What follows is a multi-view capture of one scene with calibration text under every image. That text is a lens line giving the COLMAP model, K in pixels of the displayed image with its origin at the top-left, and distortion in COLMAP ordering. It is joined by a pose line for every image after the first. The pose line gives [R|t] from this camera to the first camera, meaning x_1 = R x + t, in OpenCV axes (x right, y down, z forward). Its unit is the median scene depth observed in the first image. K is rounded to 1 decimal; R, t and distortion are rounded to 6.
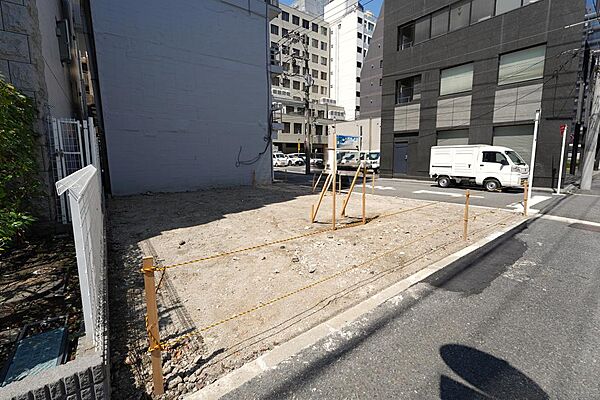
lens RADIAL K [[257.3, 0, 304.0], [0, 257.3, 186.5], [0, 0, 1]] dist [-0.001783, -0.000368]
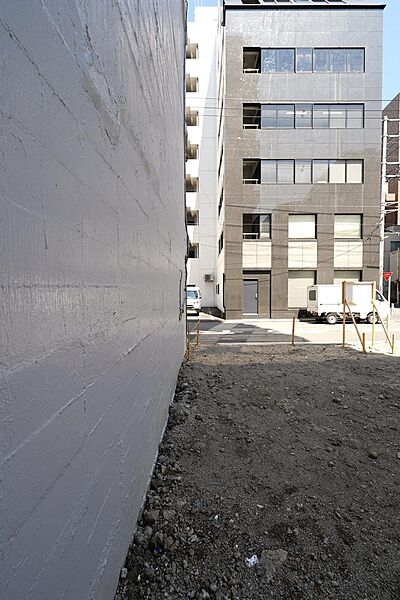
lens RADIAL K [[243.1, 0, 196.3], [0, 243.1, 299.5], [0, 0, 1]] dist [-0.006305, 0.001357]
pose [[0.622804, -0.021138, 0.782092, -0.537236], [0.092952, 0.994554, -0.047140, -0.095138], [-0.776837, 0.102056, 0.621377, 0.751610]]
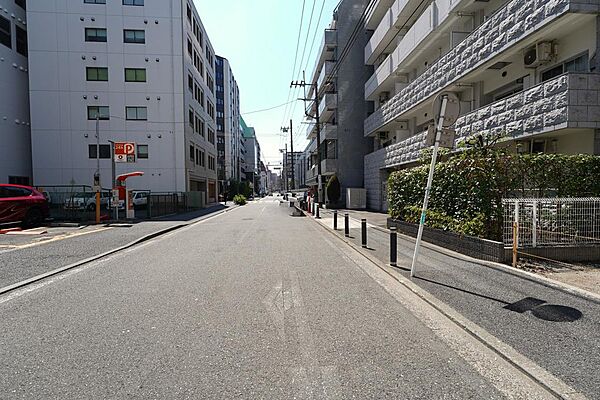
lens RADIAL K [[263.2, 0, 297.5], [0, 263.2, 199.9], [0, 0, 1]] dist [-0.003707, -0.000652]
pose [[-0.548829, 0.034961, -0.835203, 0.441758], [-0.089039, 0.990996, 0.099992, -0.012125], [0.831179, 0.129245, -0.540775, 0.050390]]
